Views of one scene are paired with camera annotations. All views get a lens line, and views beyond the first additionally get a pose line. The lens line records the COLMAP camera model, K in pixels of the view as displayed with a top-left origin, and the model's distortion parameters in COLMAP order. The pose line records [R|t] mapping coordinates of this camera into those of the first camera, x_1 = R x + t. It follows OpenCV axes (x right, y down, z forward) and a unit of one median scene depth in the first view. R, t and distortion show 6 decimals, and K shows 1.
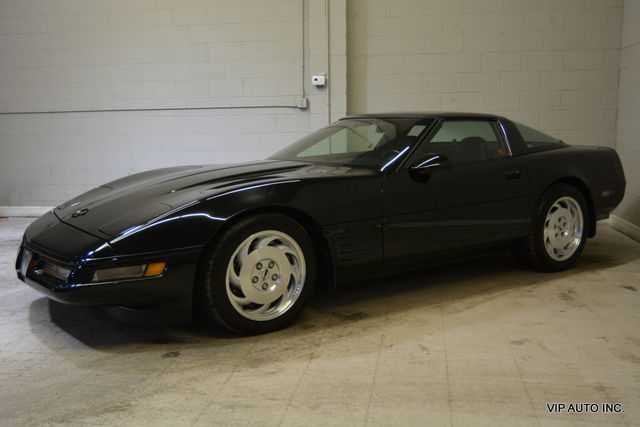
lens RADIAL K [[612.2, 0, 311.8], [0, 612.2, 213.0], [0, 0, 1]] dist [-0.022200, 0.000000]
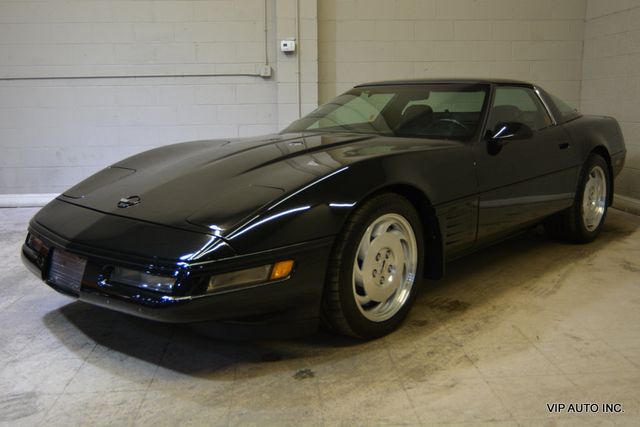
lens RADIAL K [[612.2, 0, 312.9], [0, 612.2, 213.9], [0, 0, 1]] dist [-0.022200, 0.000000]
pose [[0.971946, -0.042870, 0.231266, -0.303944], [0.033922, 0.998519, 0.042534, -0.008566], [-0.232747, -0.033495, 0.971960, 0.176410]]
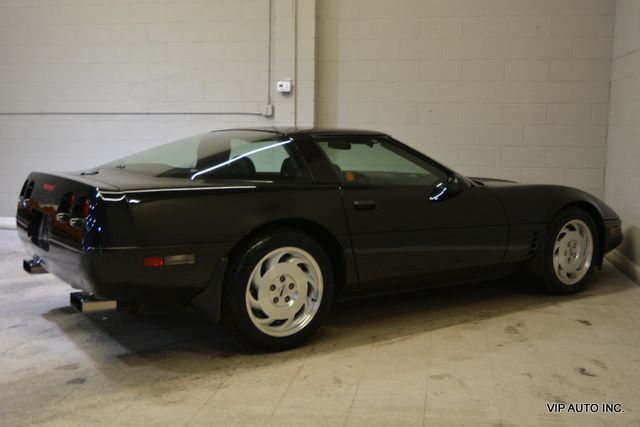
lens RADIAL K [[704.6, 0, 313.6], [0, 704.6, 215.6], [0, 0, 1]] dist [-0.025551, 0.000000]
pose [[0.999765, 0.021205, -0.004551, 0.112655], [-0.021258, 0.999704, -0.011793, -0.020637], [0.004300, 0.011887, 0.999920, -0.092301]]
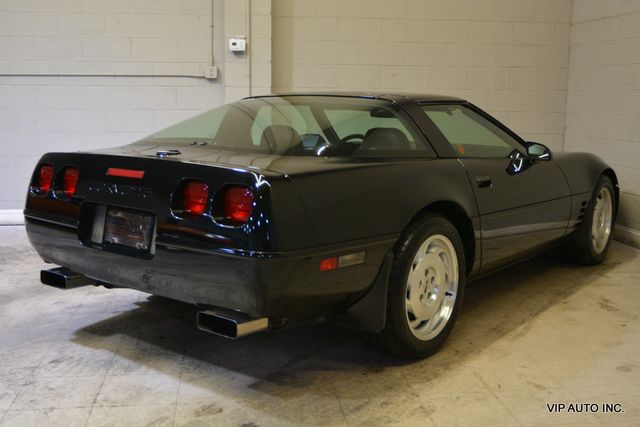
lens RADIAL K [[732.7, 0, 314.8], [0, 732.7, 215.7], [0, 0, 1]] dist [-0.022890, 0.000000]
pose [[0.955368, -0.028459, 0.294046, -0.312067], [0.020523, 0.999338, 0.030041, -0.038838], [-0.294706, -0.022665, 0.955319, 0.105002]]
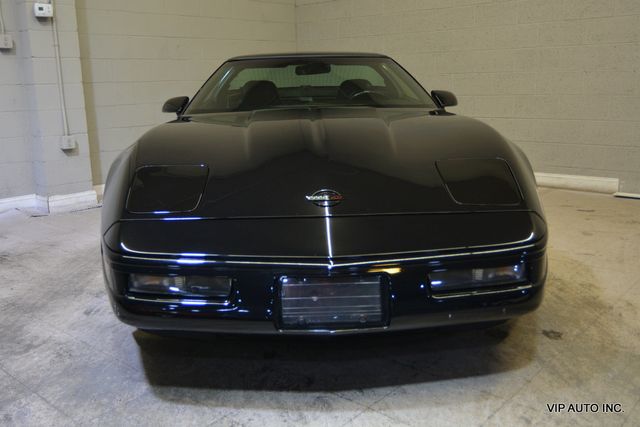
lens RADIAL K [[612.2, 0, 314.5], [0, 612.2, 207.3], [0, 0, 1]] dist [-0.022200, 0.000000]
pose [[0.520430, -0.175388, 0.835698, -0.804997], [0.134993, 0.983271, 0.122293, -0.059521], [-0.843166, 0.049168, 0.535400, 0.634970]]
